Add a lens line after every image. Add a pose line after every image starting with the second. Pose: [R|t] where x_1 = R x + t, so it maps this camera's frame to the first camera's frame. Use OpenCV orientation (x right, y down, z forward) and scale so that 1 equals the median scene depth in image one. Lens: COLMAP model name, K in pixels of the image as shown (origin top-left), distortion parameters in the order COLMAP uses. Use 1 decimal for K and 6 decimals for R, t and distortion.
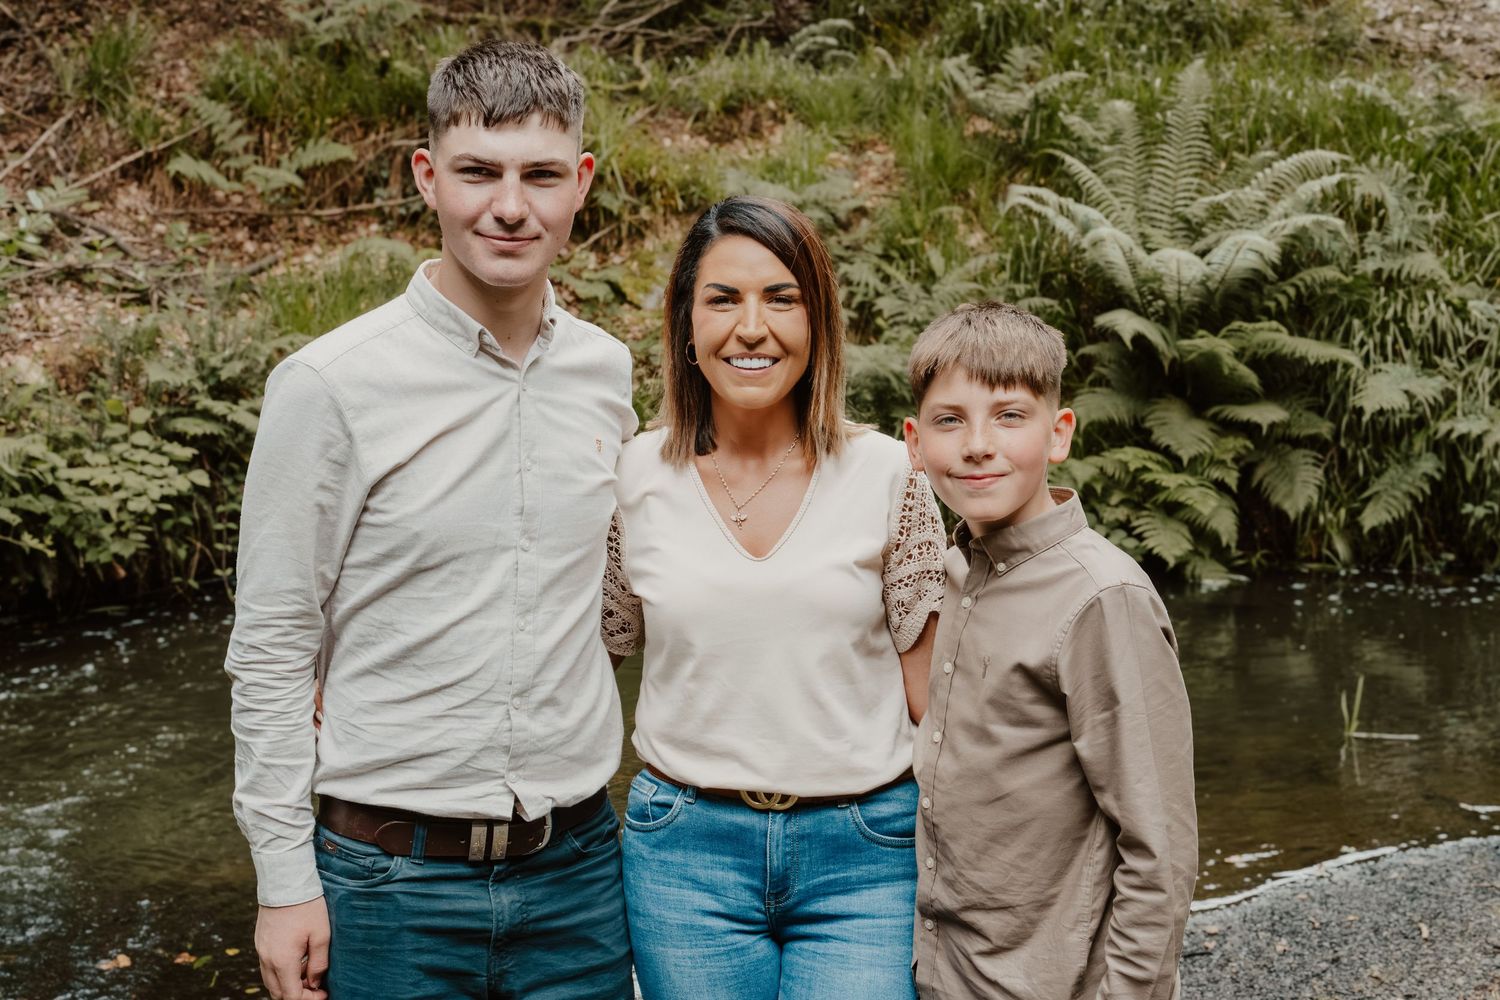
lens RADIAL K [[2291.2, 0, 737.1], [0, 2291.2, 463.8], [0, 0, 1]] dist [-0.002591, 0.000000]
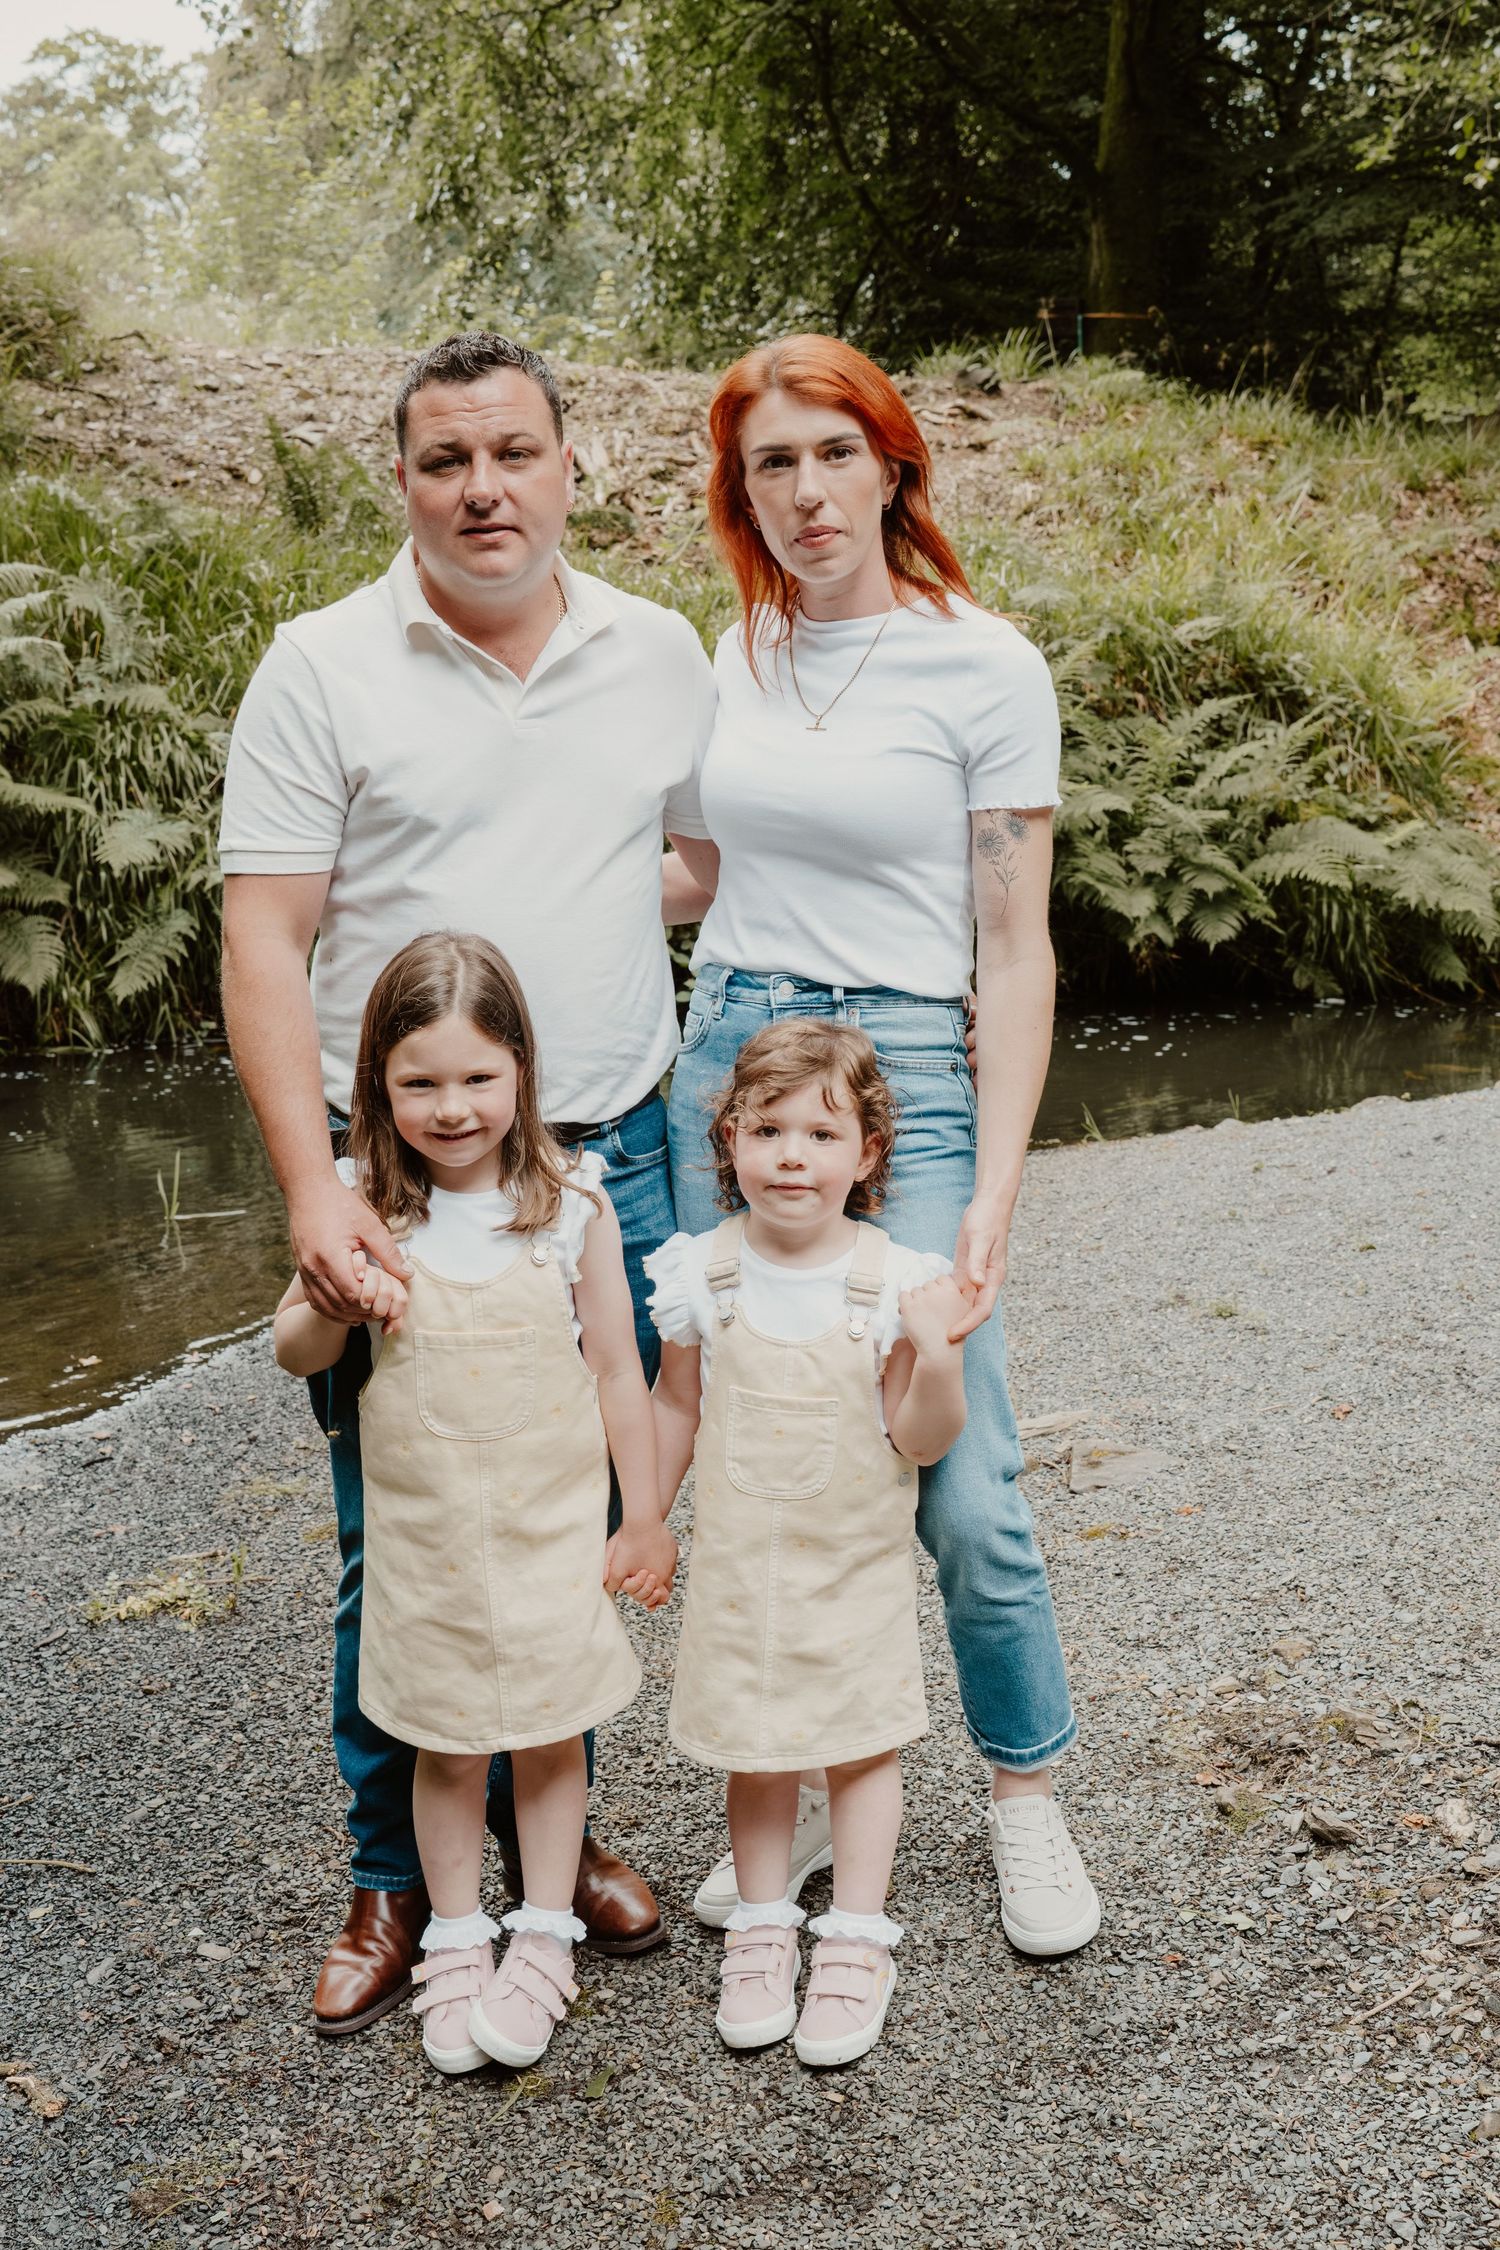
lens RADIAL K [[2723.9, 0, 752.6], [0, 2723.9, 1106.7], [0, 0, 1]] dist [-0.000243, 0.000000]
pose [[0.848752, -0.098437, 0.519548, -0.055302], [0.073480, 0.994944, 0.068469, 0.013911], [-0.523661, -0.019937, 0.851693, -0.003416]]
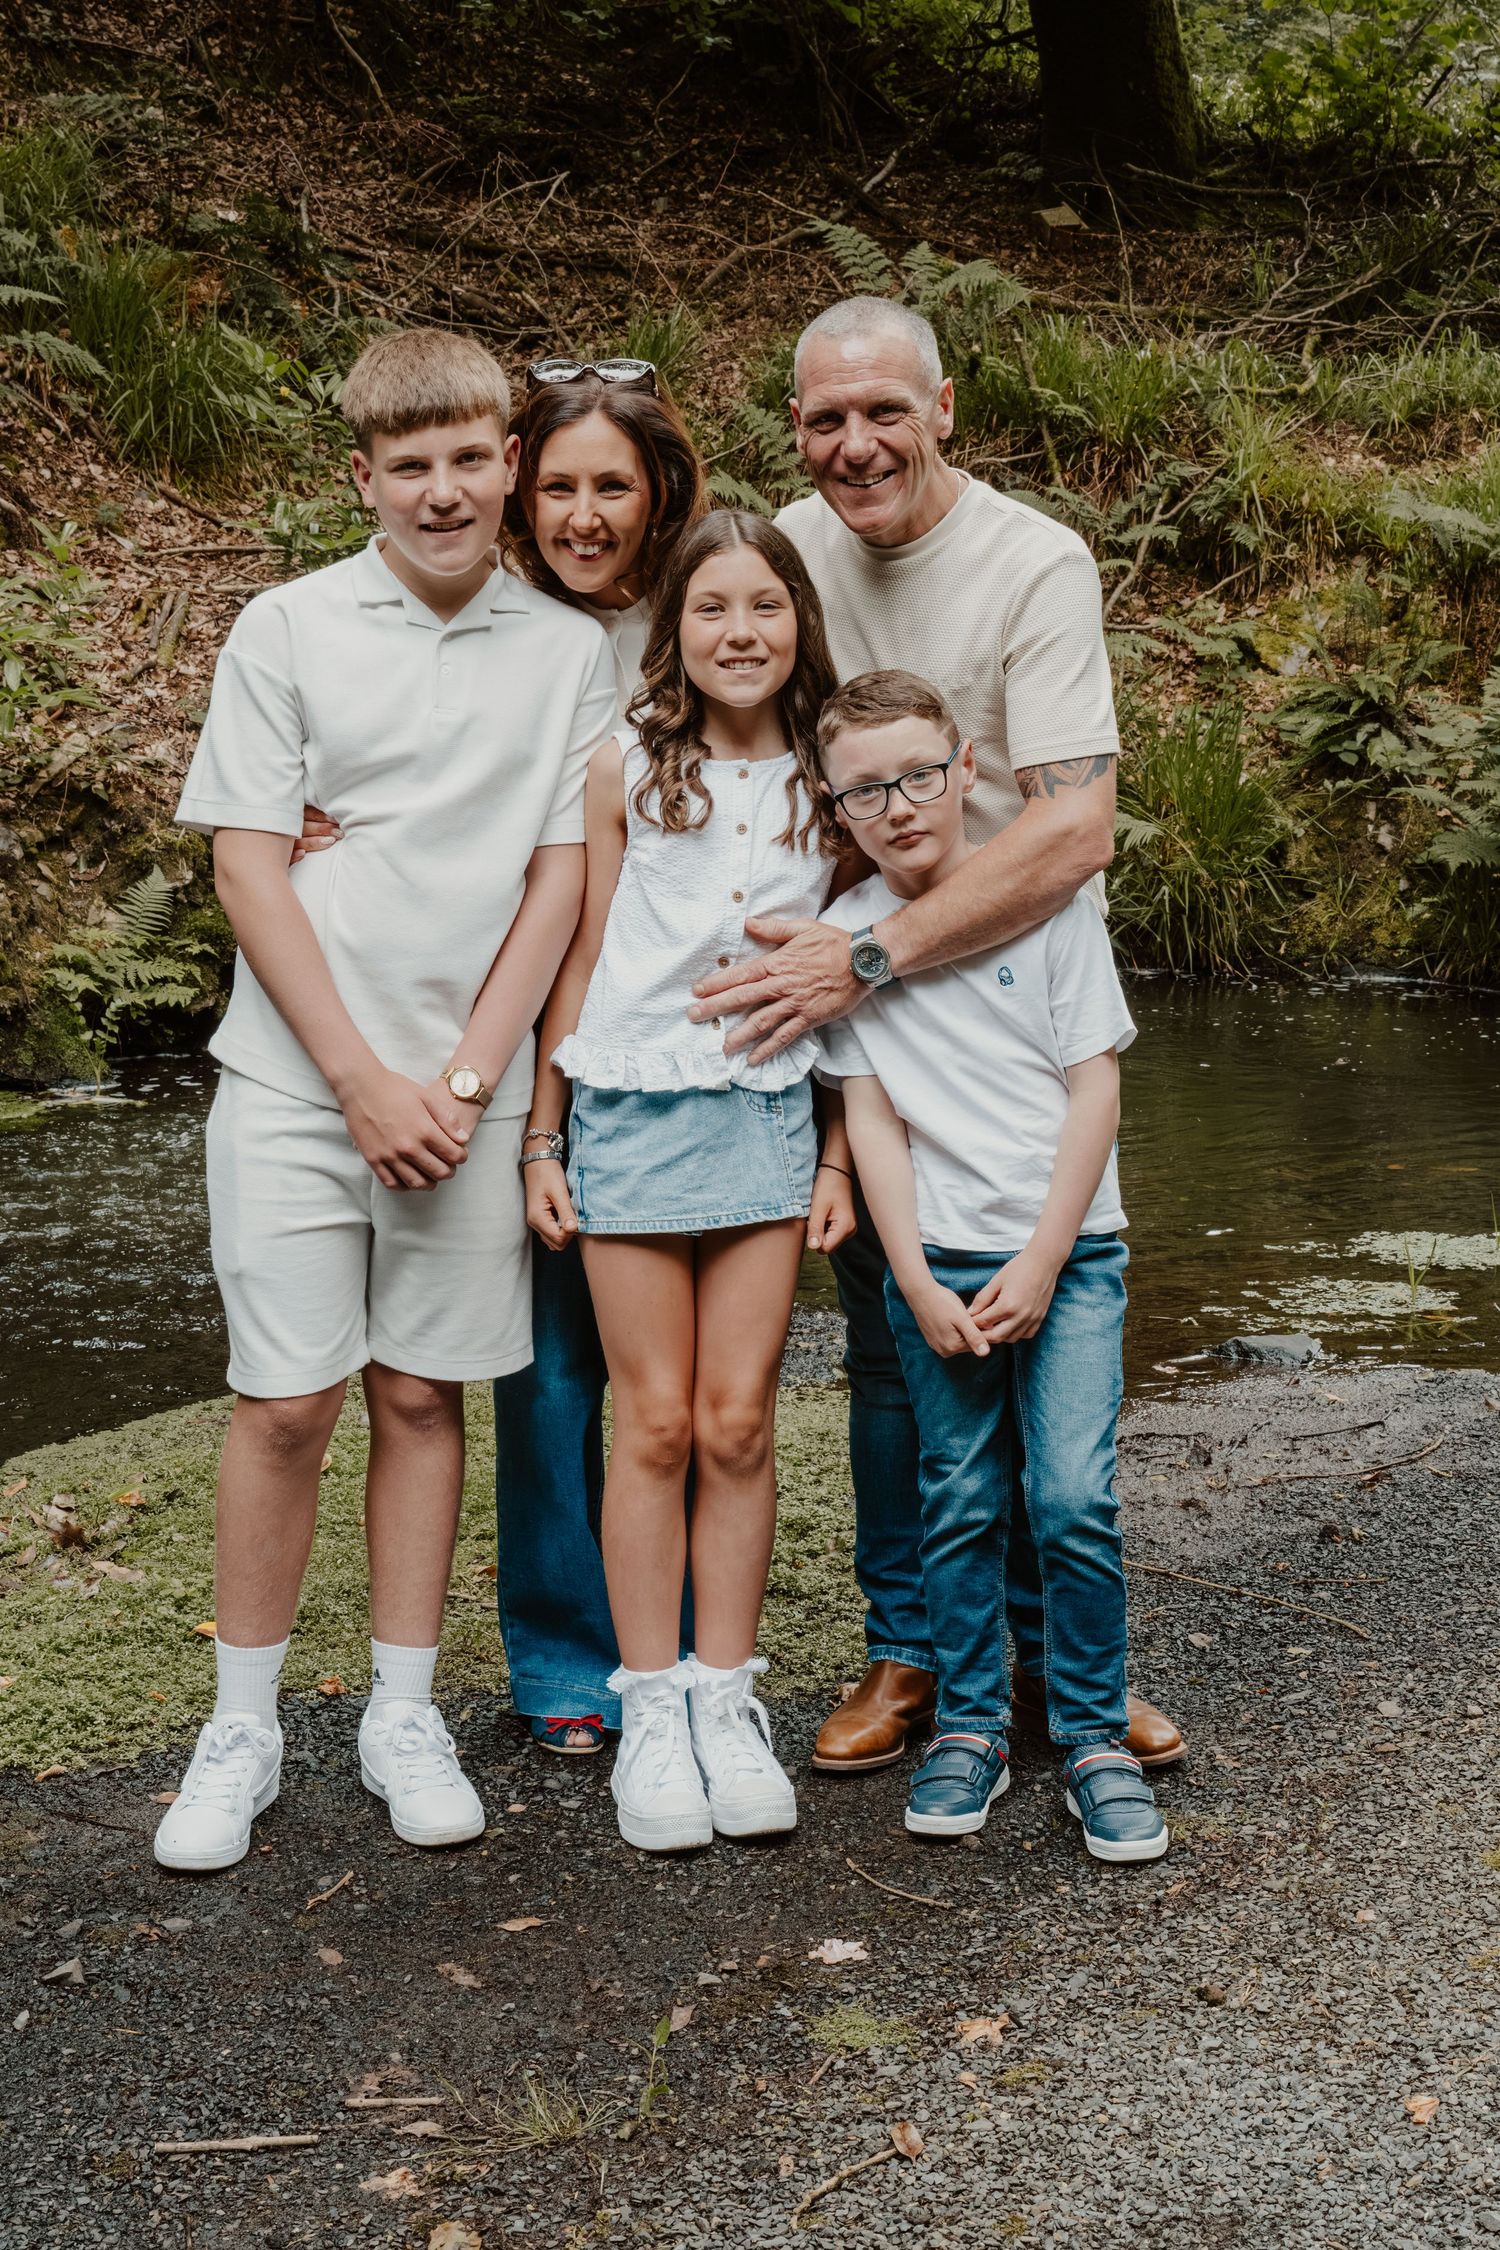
lens RADIAL K [[3158.7, 0, 684.4], [0, 3158.7, 1097.4], [0, 0, 1]] dist [0.009013, 0.000000]
pose [[0.960857, 0.057988, -0.270908, 0.066756], [-0.048334, 0.997940, 0.042178, 0.042490], [0.272796, -0.027433, 0.961681, -0.099298]]
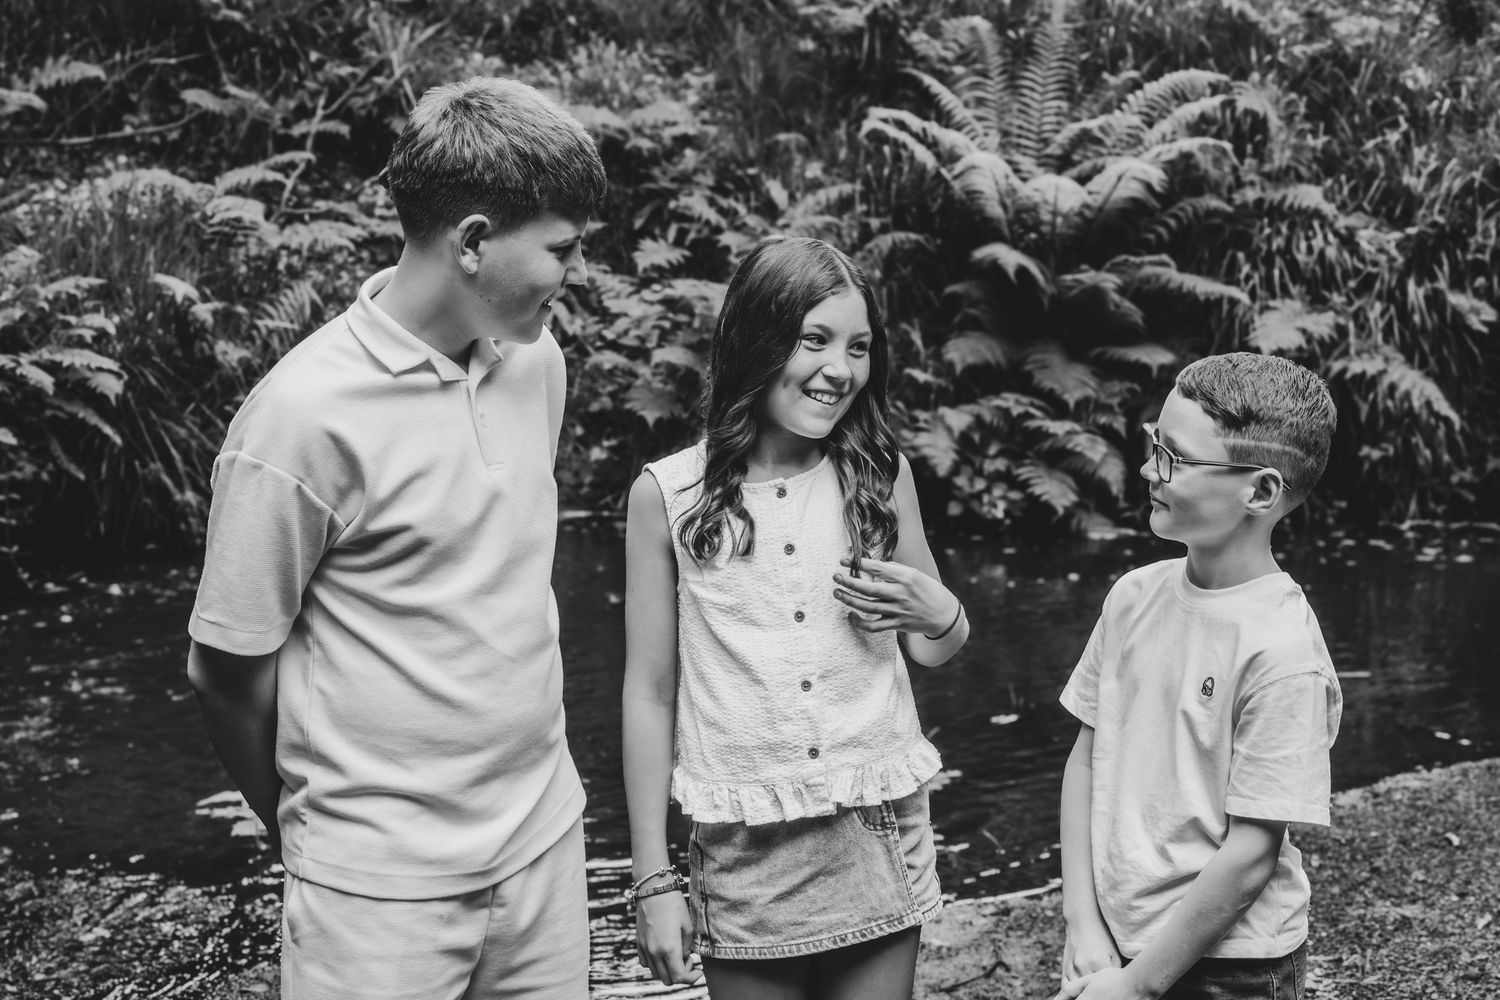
lens RADIAL K [[2722.5, 0, 757.7], [0, 2722.5, 499.1], [0, 0, 1]] dist [-0.007556, 0.000000]
pose [[0.988159, -0.020992, 0.151992, -0.086881], [0.019133, 0.999723, 0.013682, 0.017109], [-0.152238, -0.010612, 0.988287, -0.059248]]
